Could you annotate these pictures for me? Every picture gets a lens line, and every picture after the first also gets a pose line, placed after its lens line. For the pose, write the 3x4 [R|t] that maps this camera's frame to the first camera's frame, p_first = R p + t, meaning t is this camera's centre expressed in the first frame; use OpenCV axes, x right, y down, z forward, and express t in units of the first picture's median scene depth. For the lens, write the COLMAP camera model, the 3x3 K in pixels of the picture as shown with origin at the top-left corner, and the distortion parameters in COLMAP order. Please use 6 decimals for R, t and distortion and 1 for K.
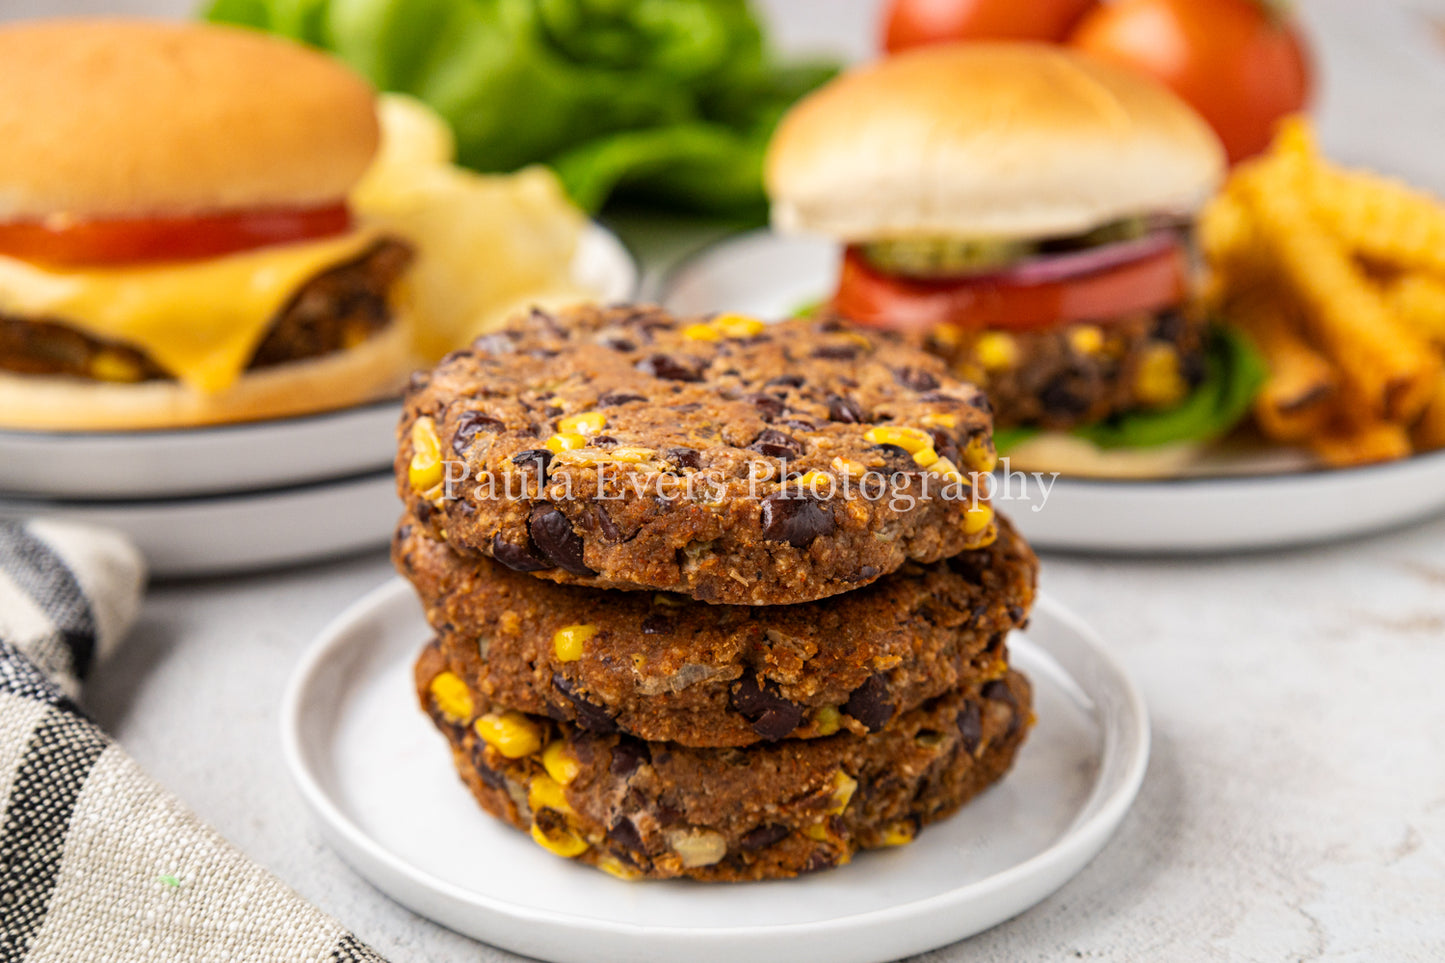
lens RADIAL K [[2370.2, 0, 735.9], [0, 2370.2, 483.3], [0, 0, 1]] dist [0.138435, 0.000000]
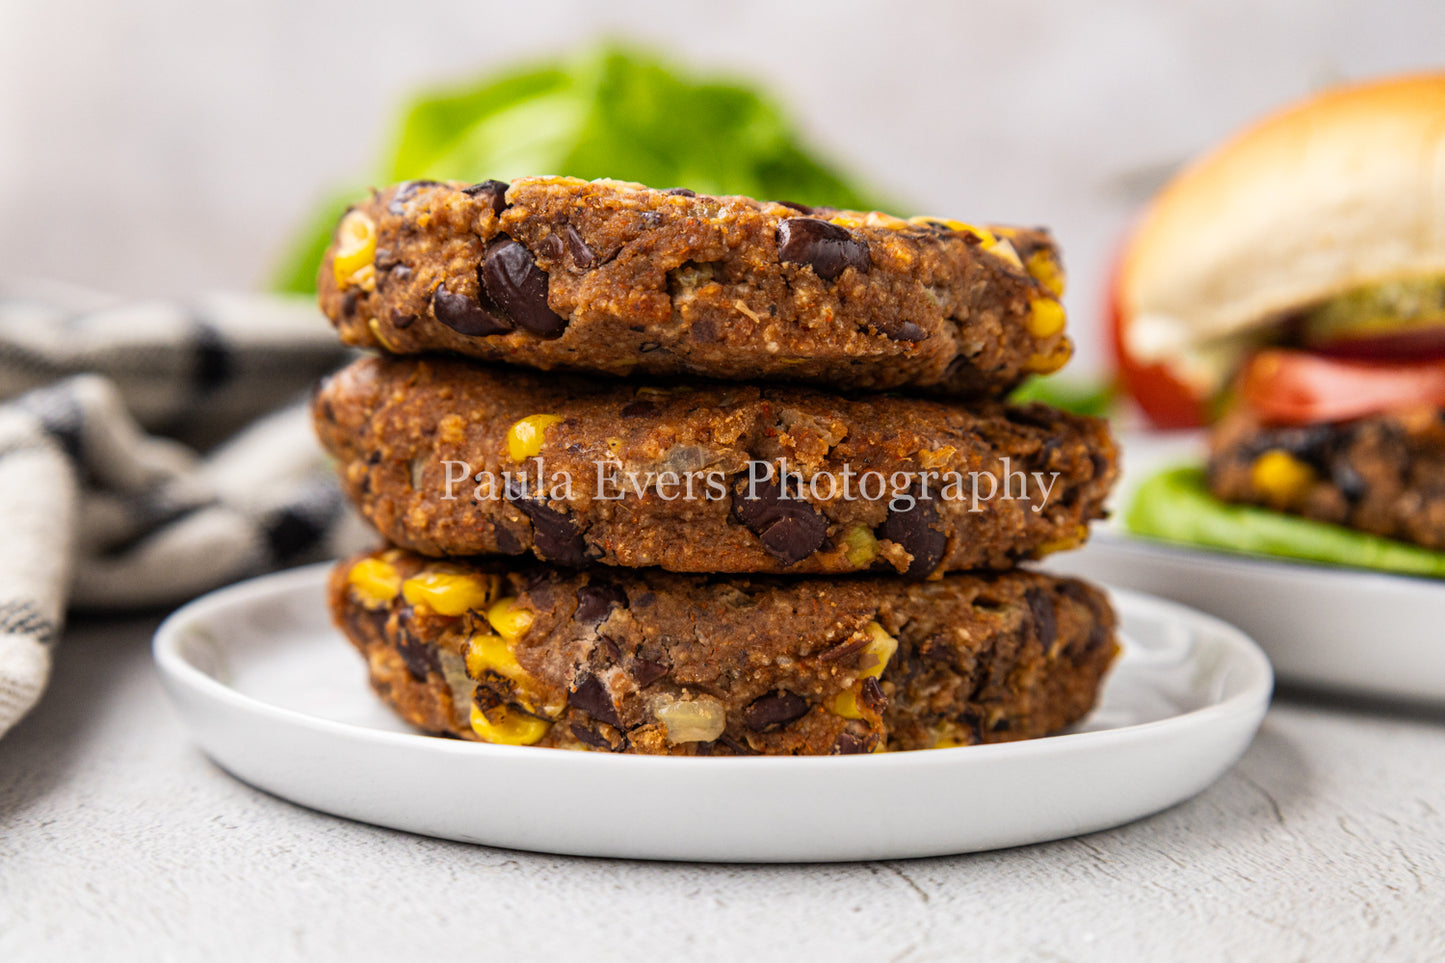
lens RADIAL K [[2514.5, 0, 649.1], [0, 2514.5, 443.8], [0, 0, 1]] dist [0.105766, 0.000000]
pose [[0.999566, 0.010244, -0.027638, -0.007139], [-0.017553, 0.960143, -0.278959, 0.295257], [0.023679, 0.279323, 0.959905, 0.207172]]
